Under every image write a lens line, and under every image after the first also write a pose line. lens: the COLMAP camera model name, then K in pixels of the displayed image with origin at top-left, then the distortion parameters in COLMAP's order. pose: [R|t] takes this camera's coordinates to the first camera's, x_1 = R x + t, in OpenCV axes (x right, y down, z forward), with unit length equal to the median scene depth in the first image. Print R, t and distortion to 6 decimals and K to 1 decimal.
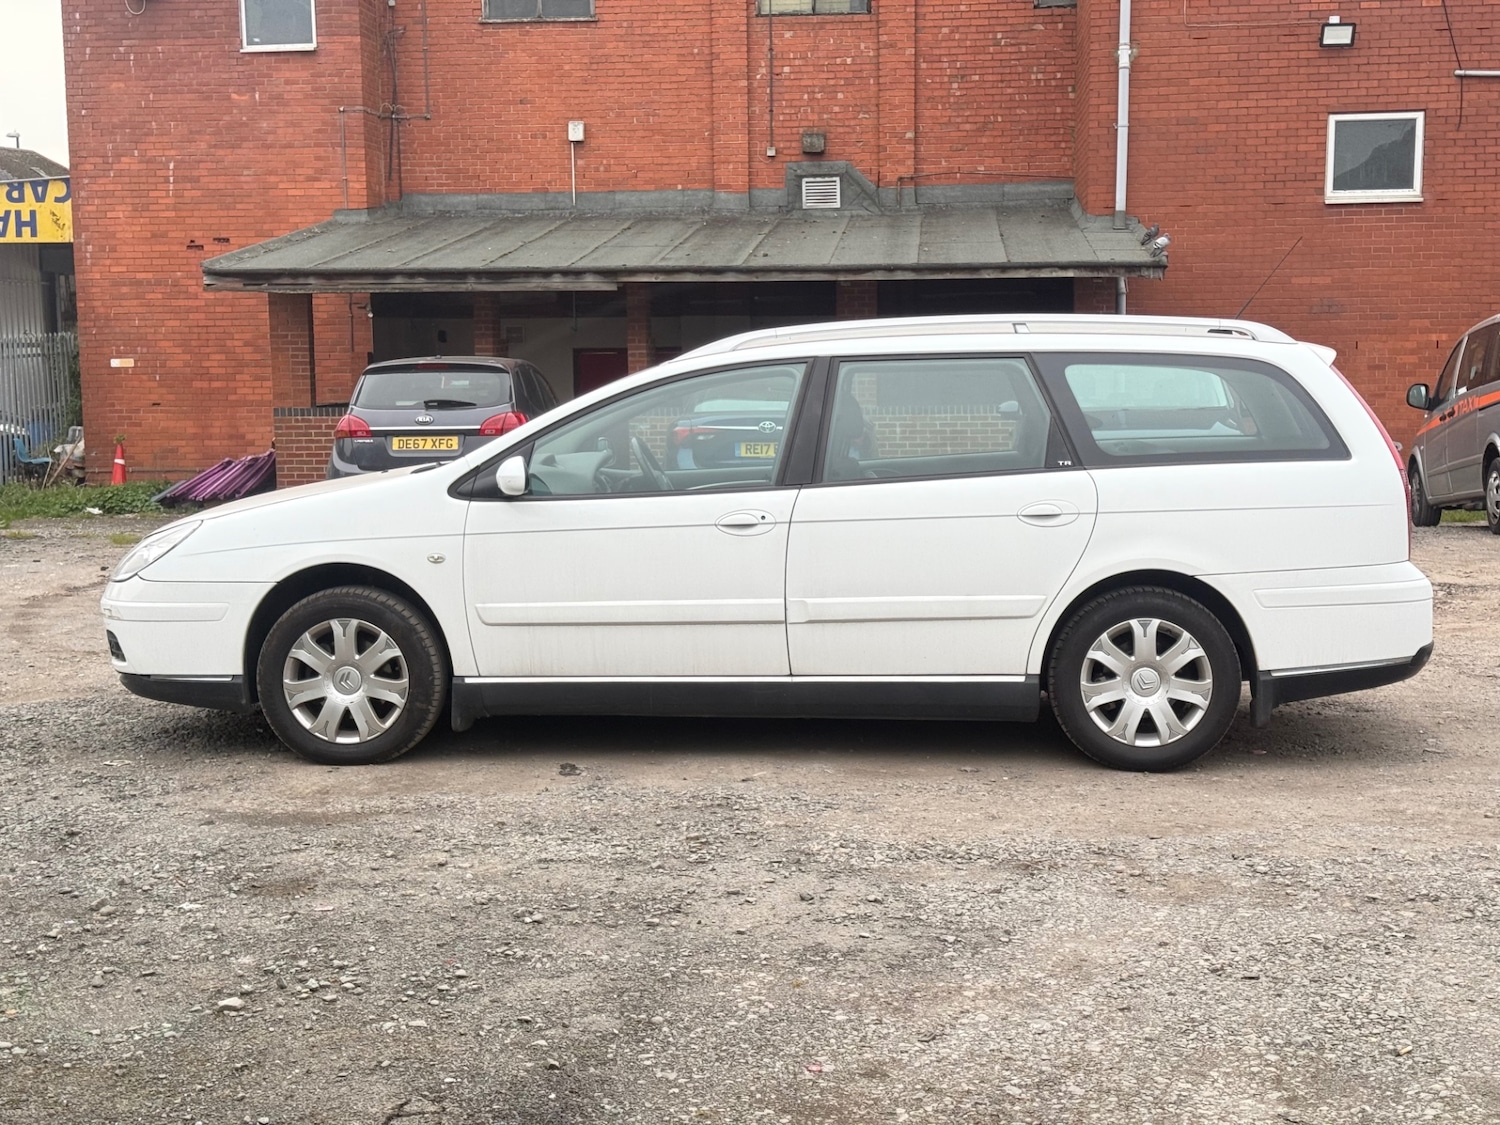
lens RADIAL K [[2101.6, 0, 752.6], [0, 2101.6, 567.4], [0, 0, 1]] dist [0.105496, 0.000000]
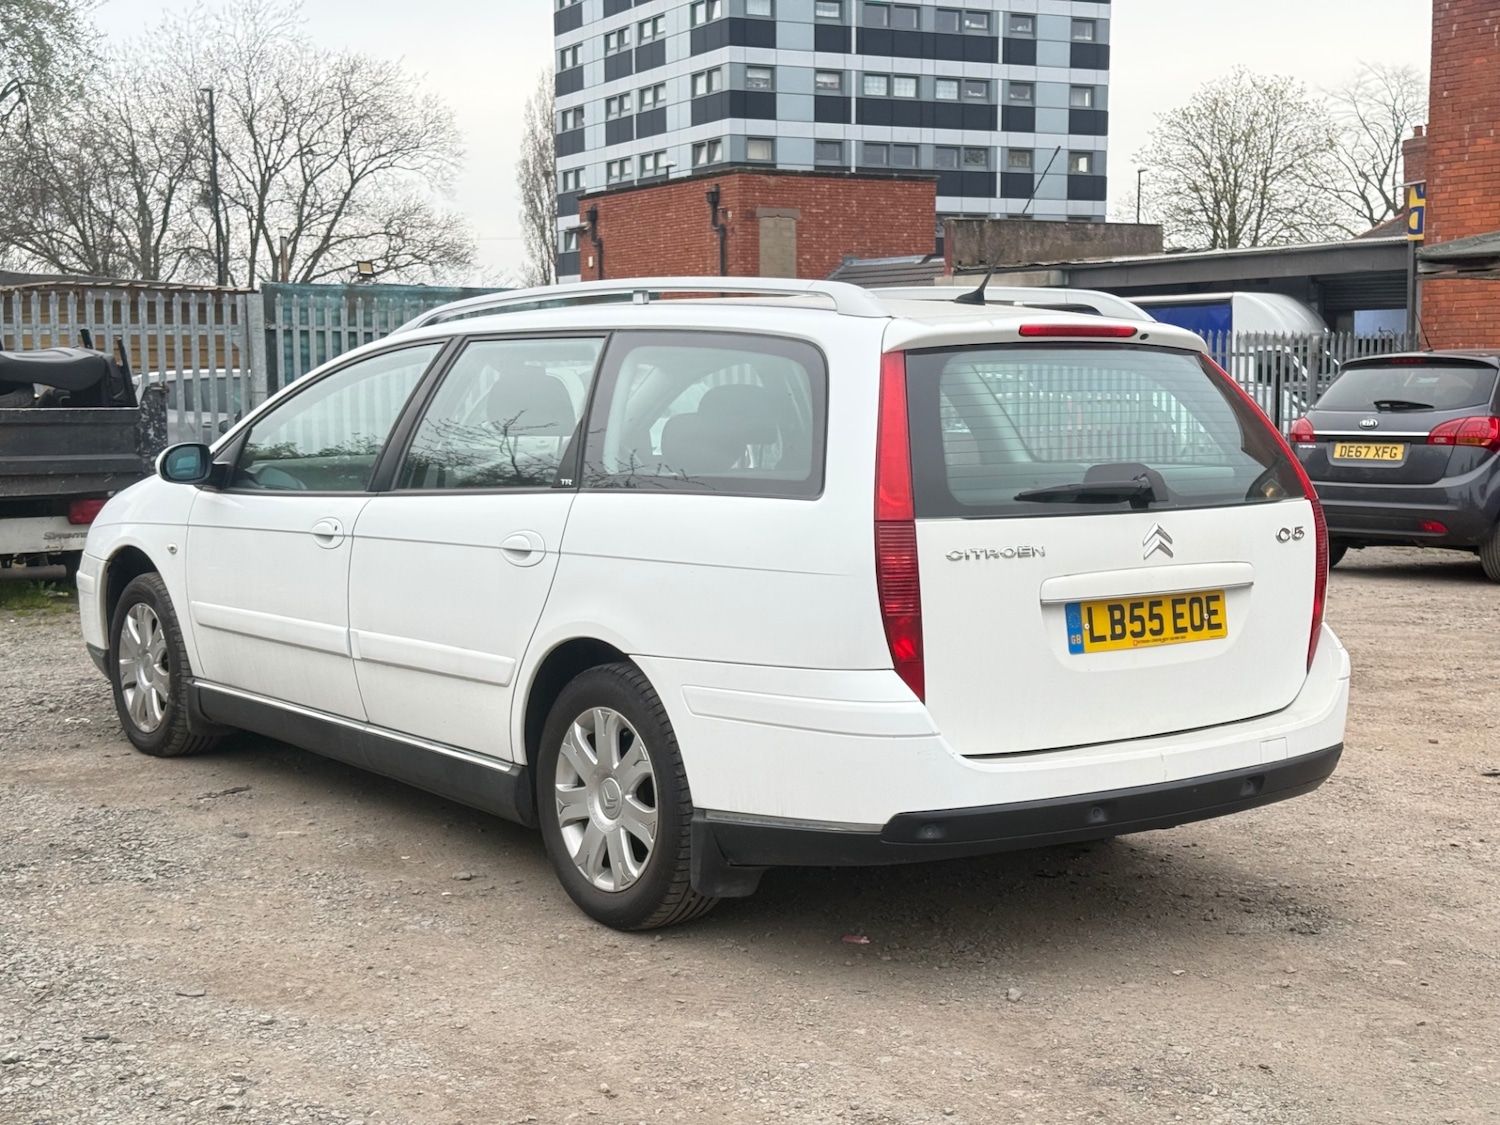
lens RADIAL K [[2101.6, 0, 753.4], [0, 2101.6, 564.7], [0, 0, 1]] dist [0.105496, 0.000000]
pose [[0.668296, 0.079614, -0.739623, 0.195594], [-0.081755, 0.996094, 0.033350, -0.013368], [0.739389, 0.038180, 0.672195, 0.150977]]
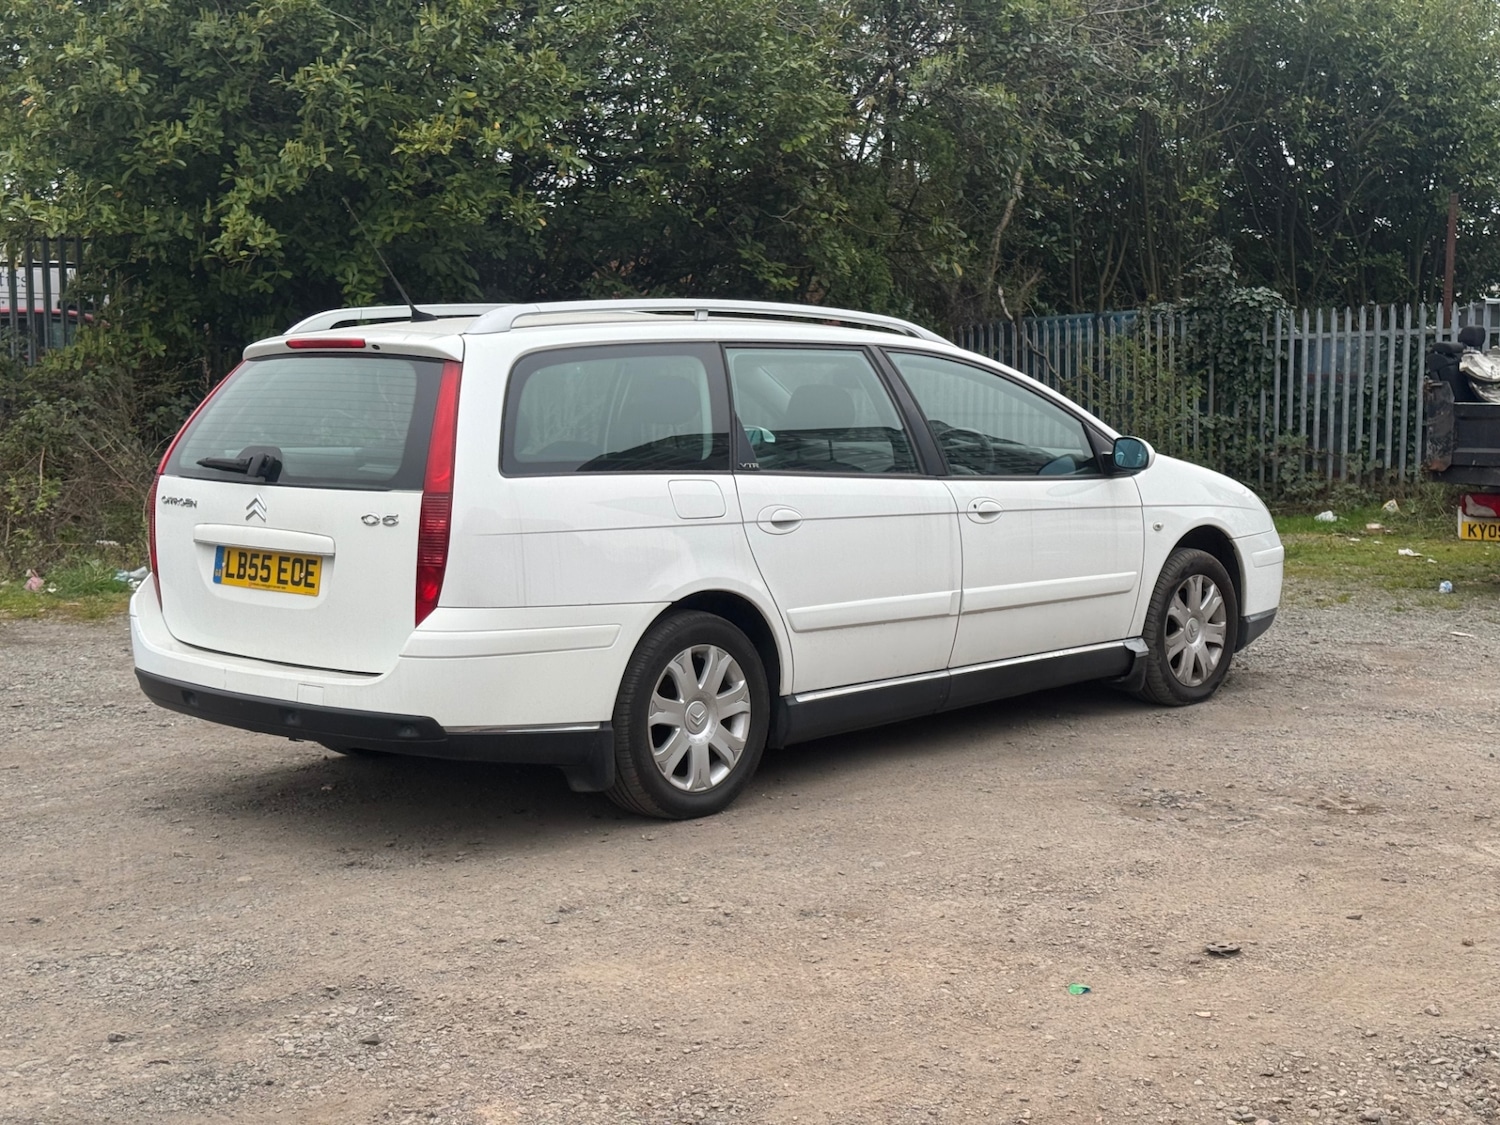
lens RADIAL K [[2101.6, 0, 745.7], [0, 2101.6, 553.9], [0, 0, 1]] dist [0.105496, 0.000000]
pose [[-0.635799, 0.081710, -0.767517, 0.227280], [-0.067466, 0.984692, 0.160718, -0.045711], [0.768900, 0.153965, -0.620554, 0.460794]]
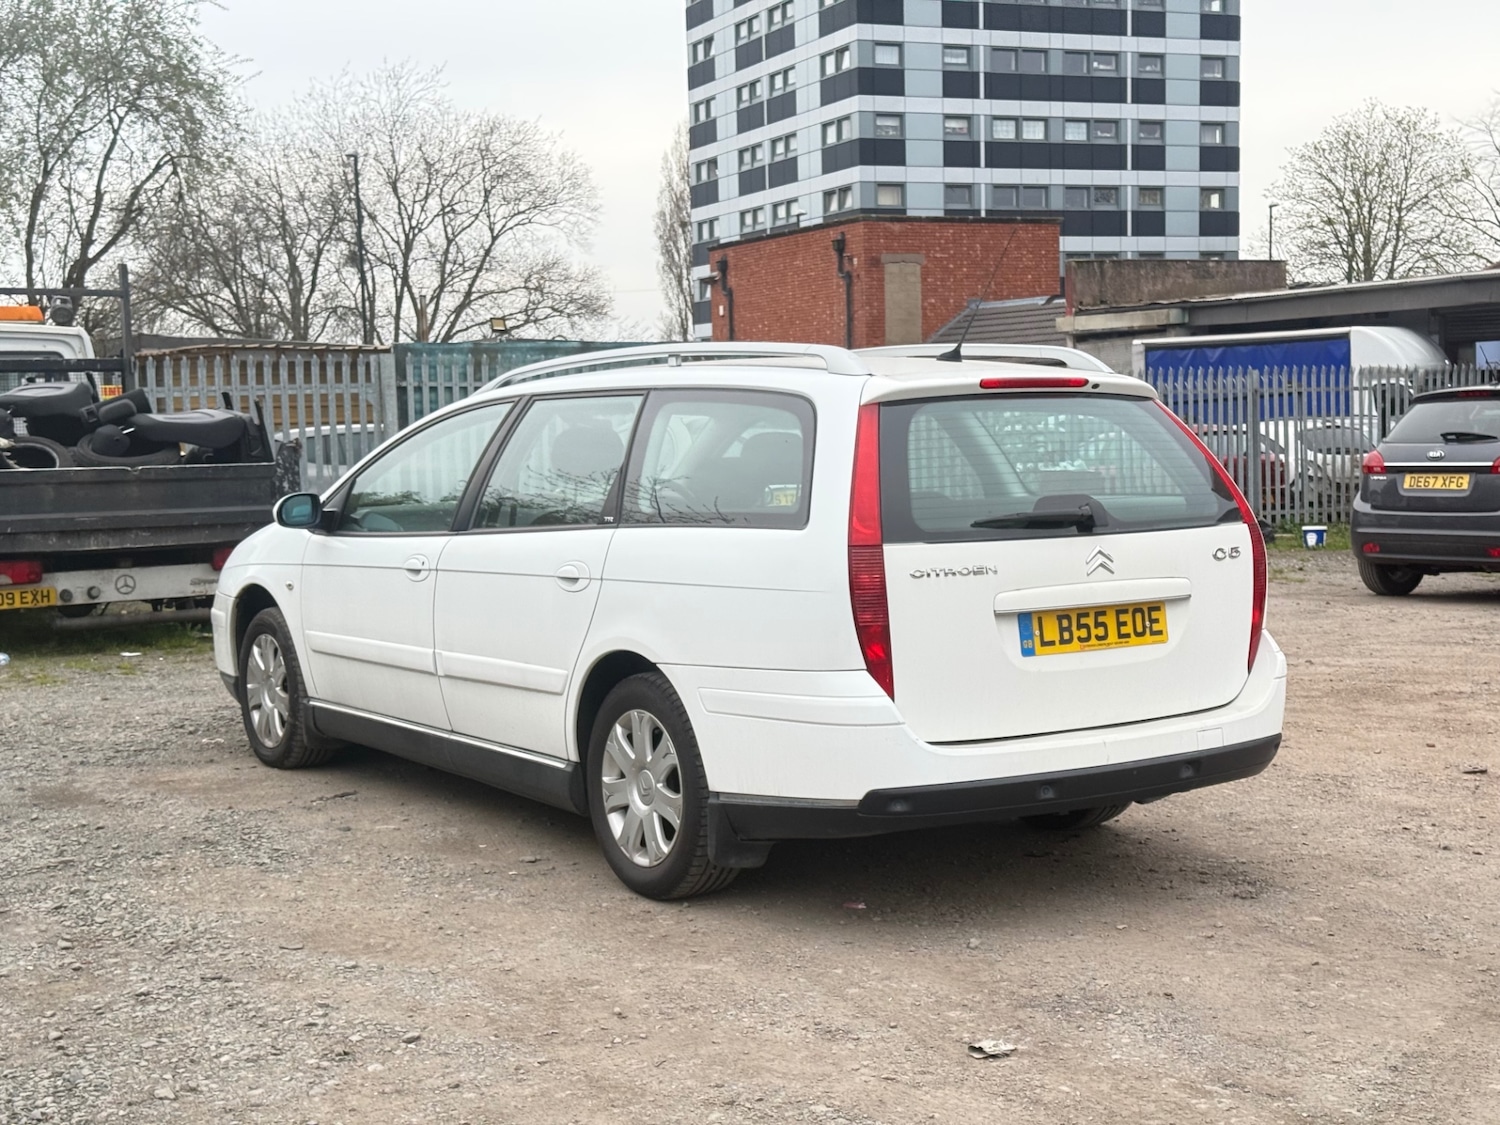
lens RADIAL K [[2101.6, 0, 781.5], [0, 2101.6, 563.5], [0, 0, 1]] dist [0.105496, 0.000000]
pose [[0.626687, 0.053481, -0.777434, 0.227352], [-0.064517, 0.997778, 0.016632, -0.013311], [0.776596, 0.039735, 0.628745, 0.140511]]
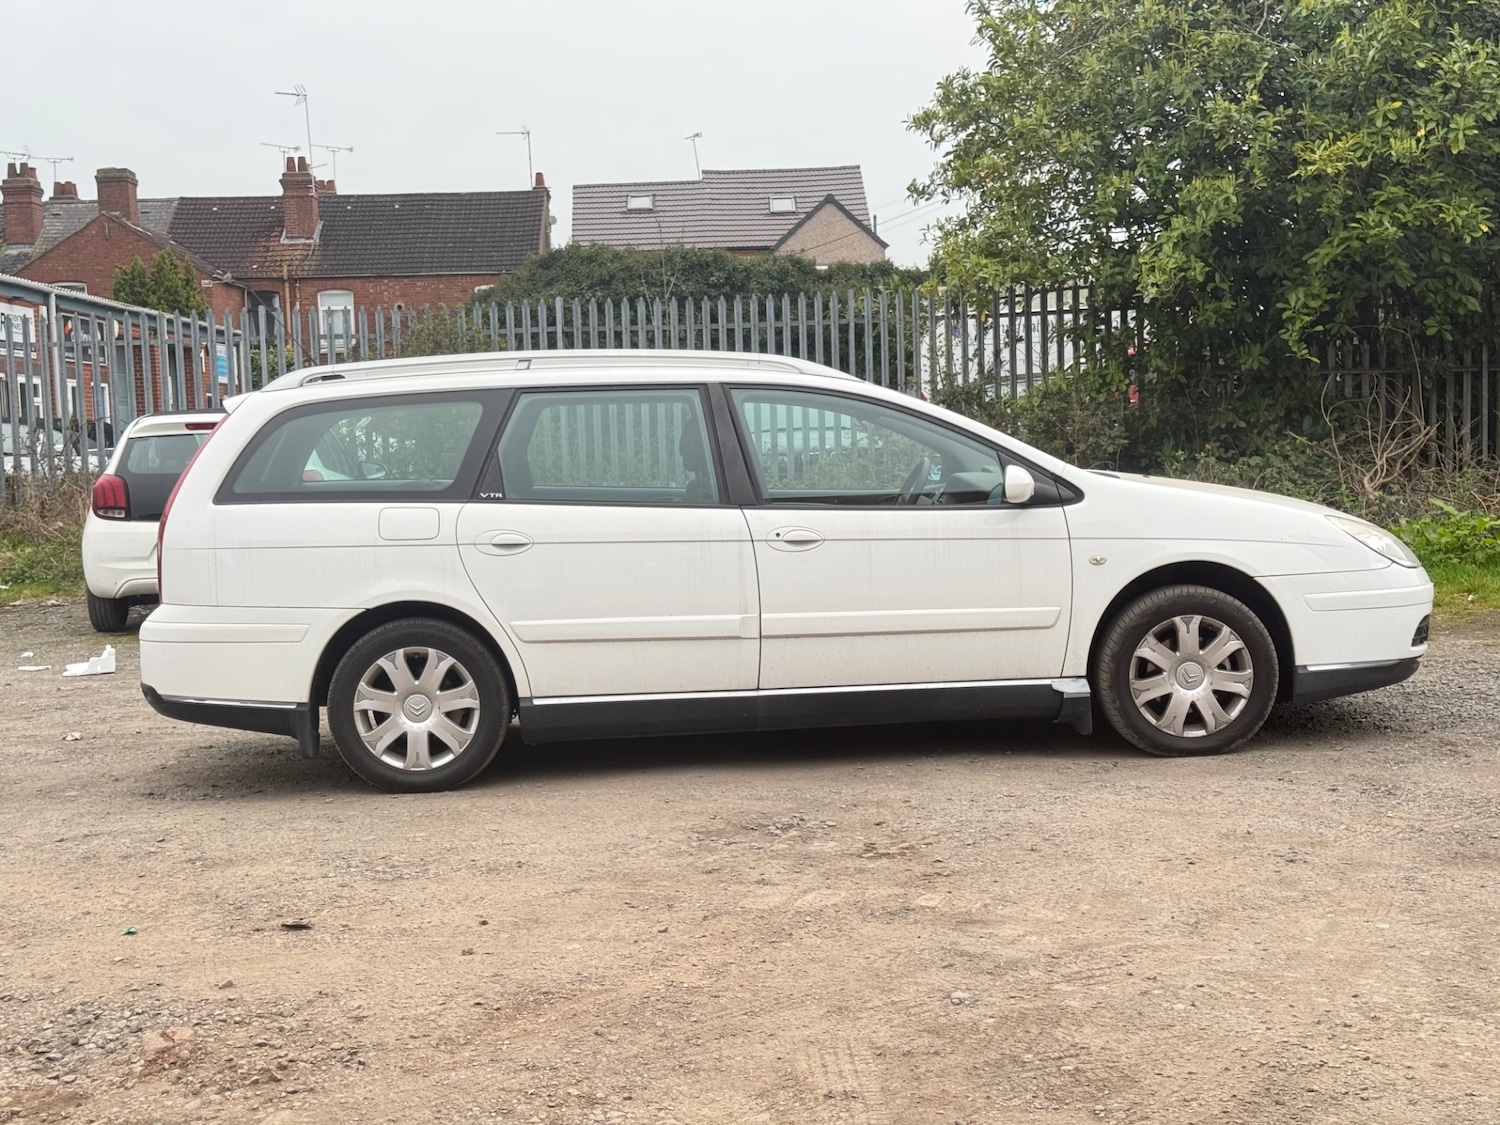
lens RADIAL K [[2101.6, 0, 749.2], [0, 2101.6, 567.5], [0, 0, 1]] dist [0.105496, 0.000000]
pose [[-0.993307, 0.054529, -0.101823, 0.045552], [0.036640, 0.984773, 0.169937, -0.053316], [0.109539, 0.165069, -0.980180, 0.582112]]
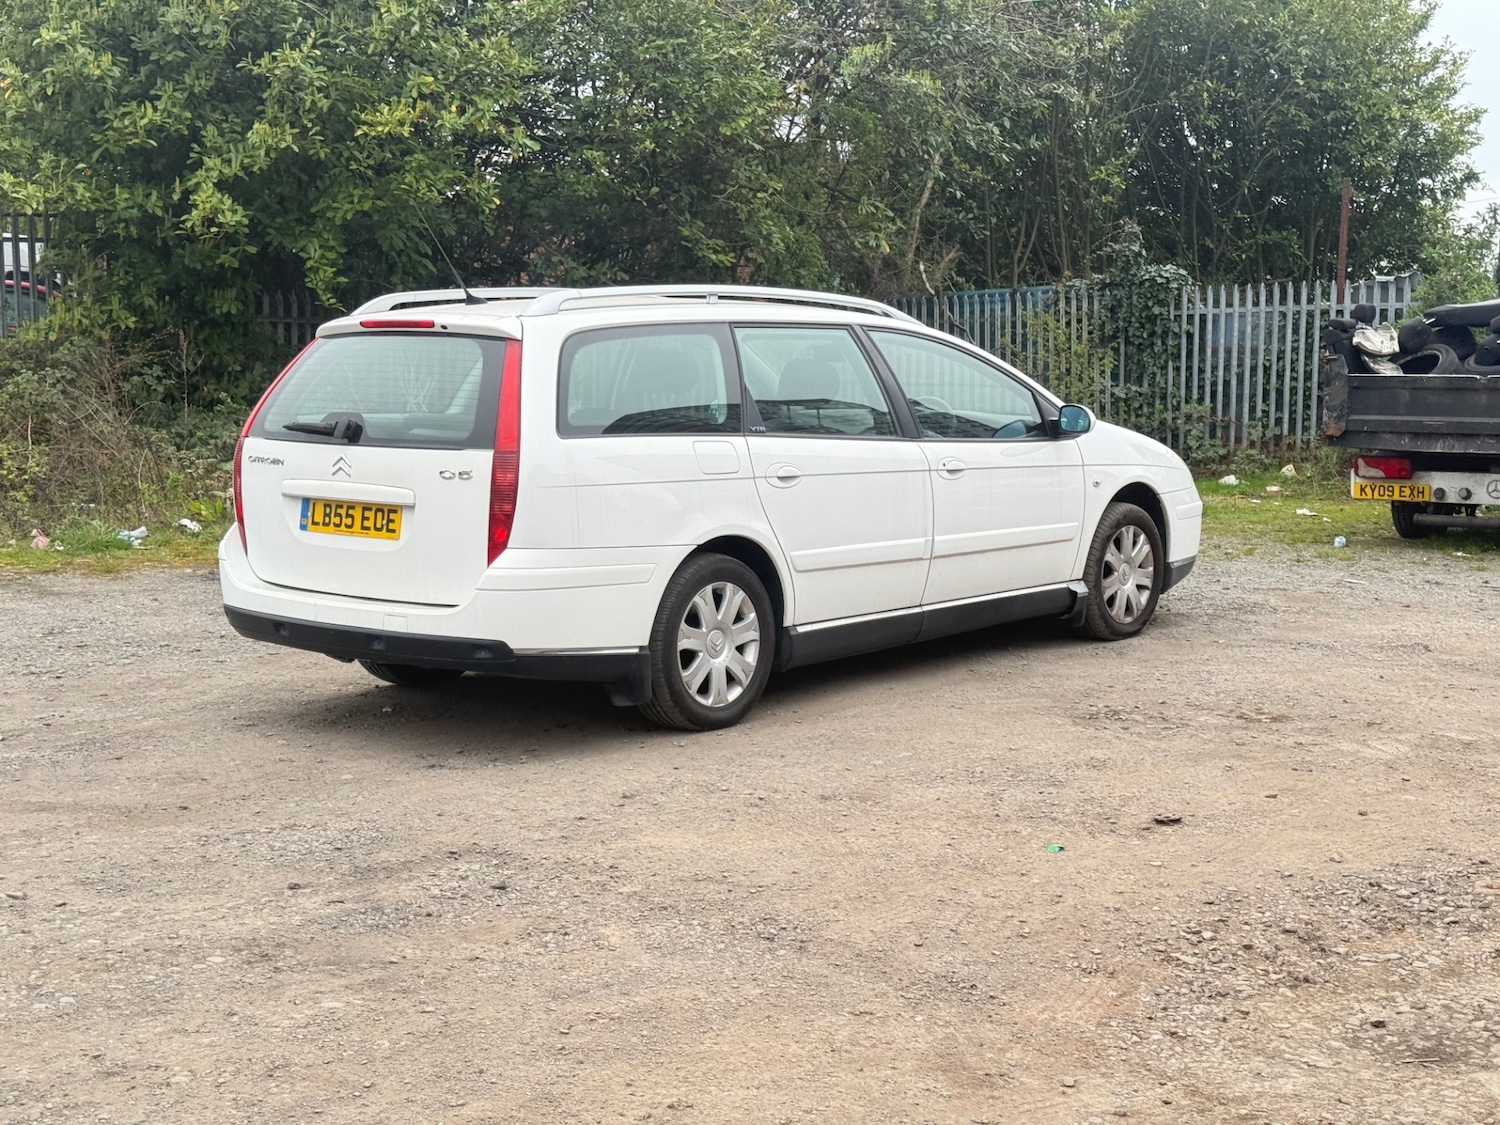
lens RADIAL K [[2101.6, 0, 744.2], [0, 2101.6, 563.7], [0, 0, 1]] dist [0.105496, 0.000000]
pose [[-0.599373, 0.098390, -0.794400, 0.265324], [-0.072338, 0.981699, 0.176167, -0.048520], [0.797195, 0.163055, -0.581286, 0.474152]]
